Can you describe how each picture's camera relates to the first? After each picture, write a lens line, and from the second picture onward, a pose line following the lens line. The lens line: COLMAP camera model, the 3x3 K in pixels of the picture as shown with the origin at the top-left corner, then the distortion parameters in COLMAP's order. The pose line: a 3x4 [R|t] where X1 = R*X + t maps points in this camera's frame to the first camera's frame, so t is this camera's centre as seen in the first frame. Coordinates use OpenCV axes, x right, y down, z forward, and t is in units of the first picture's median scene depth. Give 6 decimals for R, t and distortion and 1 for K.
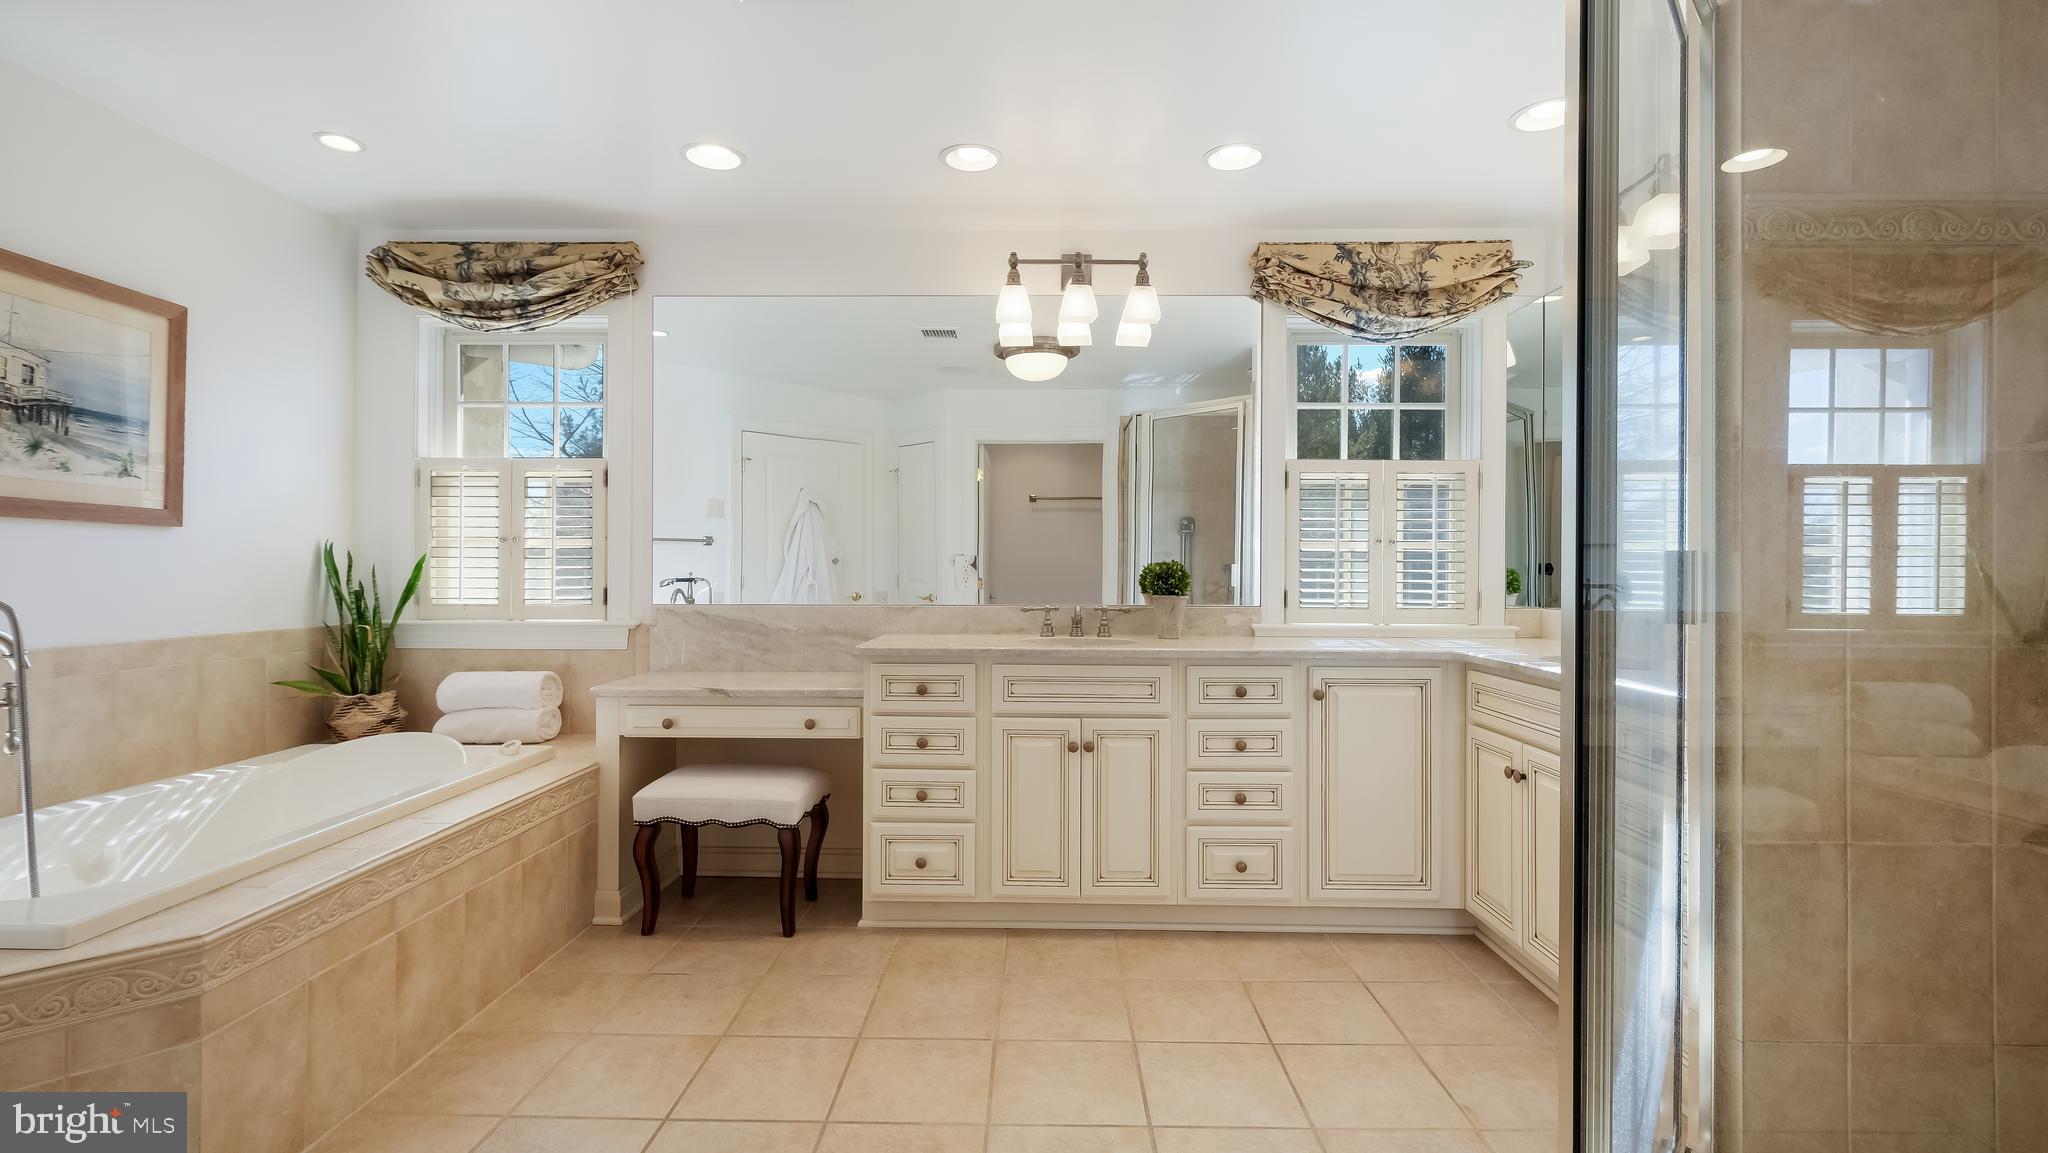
lens RADIAL K [[900.8, 0, 1022.8], [0, 900.8, 567.6], [0, 0, 1]] dist [0.012317, -0.001681]
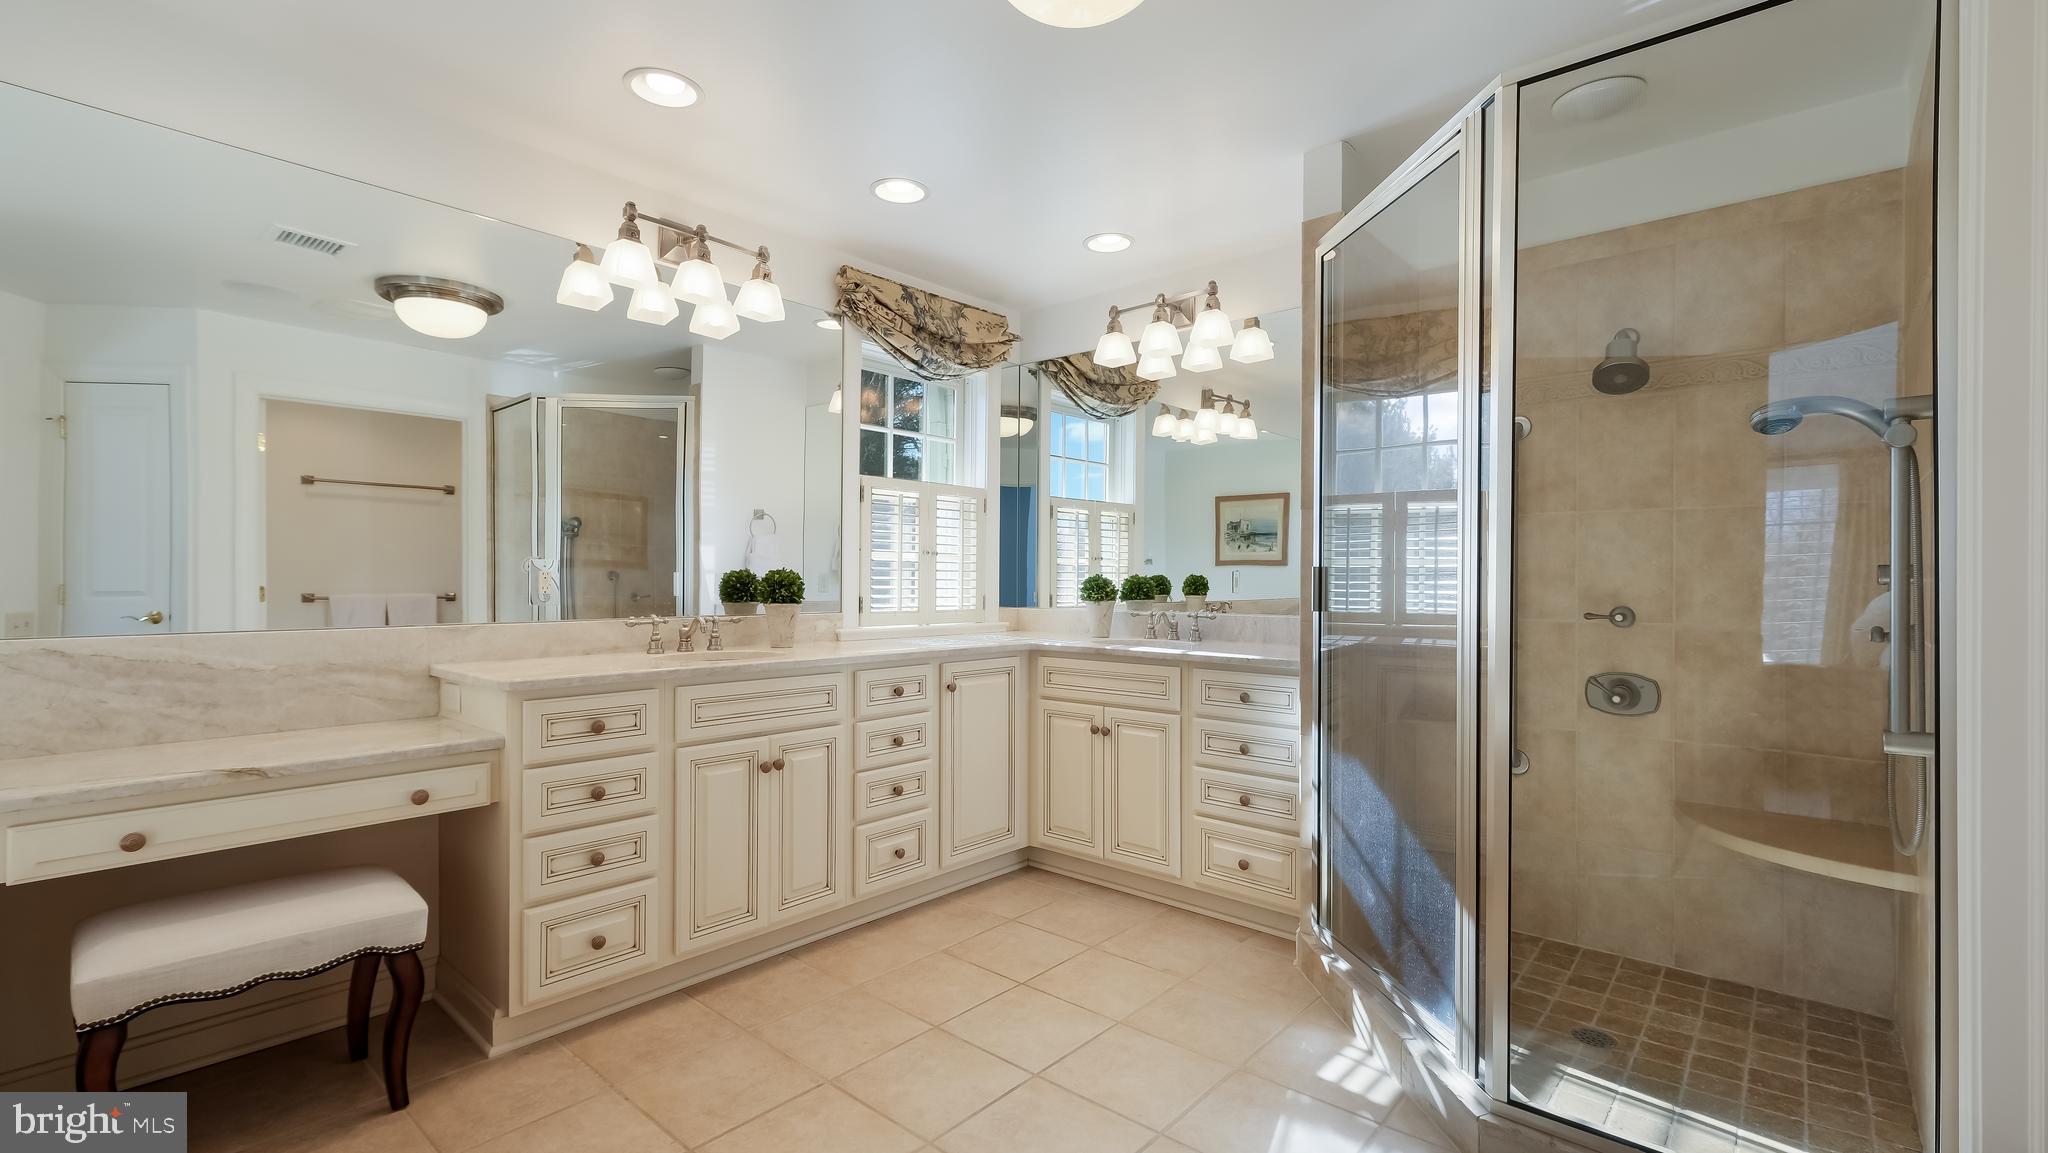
lens RADIAL K [[900.8, 0, 1011.6], [0, 900.8, 583.6], [0, 0, 1]] dist [0.012317, -0.001681]
pose [[0.653828, -0.004614, 0.756629, -0.474906], [-0.004342, 0.999942, 0.009849, -0.002018], [-0.756631, -0.009725, 0.653770, 0.193870]]
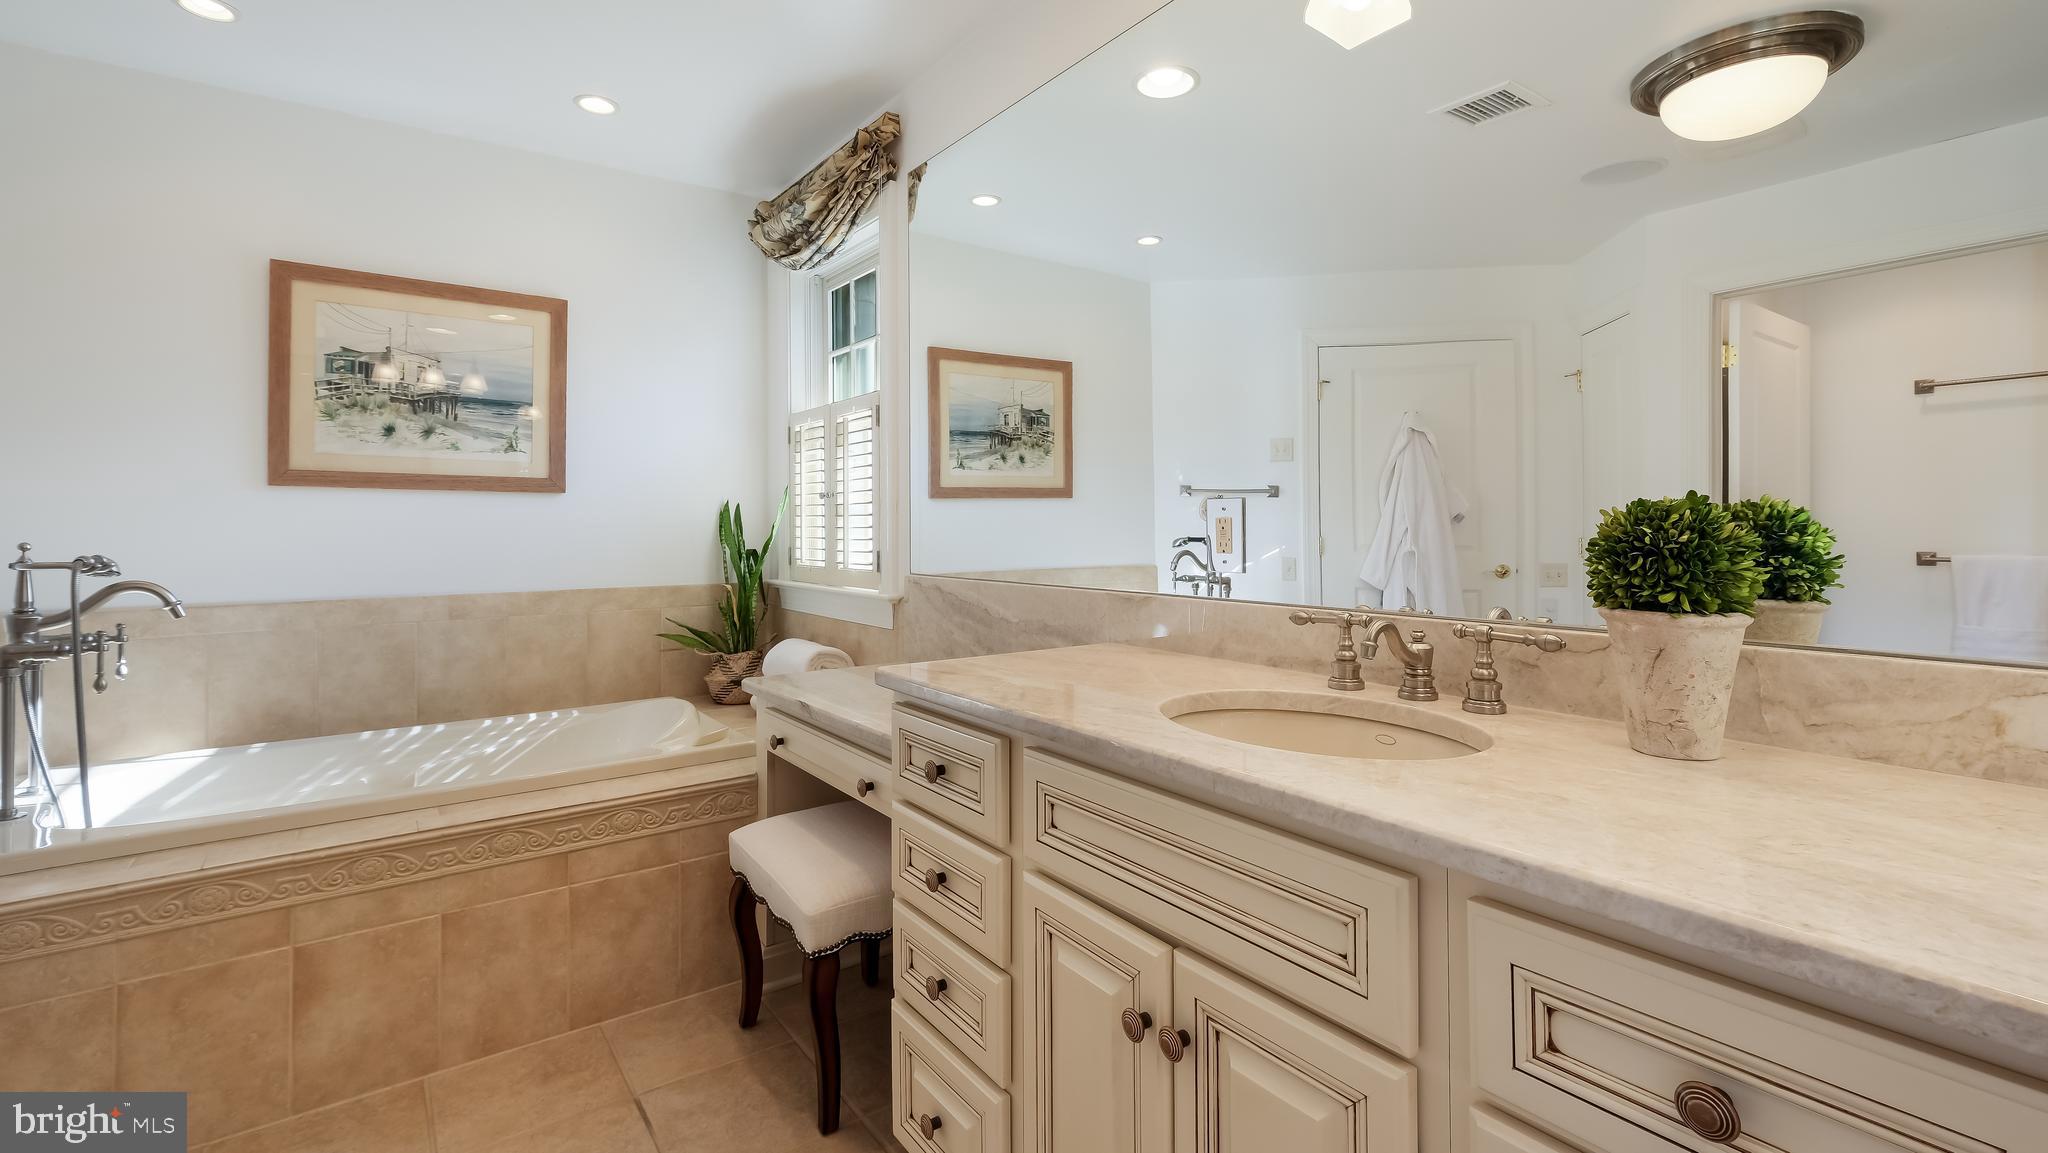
lens RADIAL K [[900.8, 0, 1026.6], [0, 900.8, 519.6], [0, 0, 1]] dist [0.012317, -0.001681]
pose [[0.605066, -0.010990, -0.796100, 0.312281], [0.006551, 0.999940, -0.008825, 0.002228], [0.796148, 0.000125, 0.605101, 0.736939]]
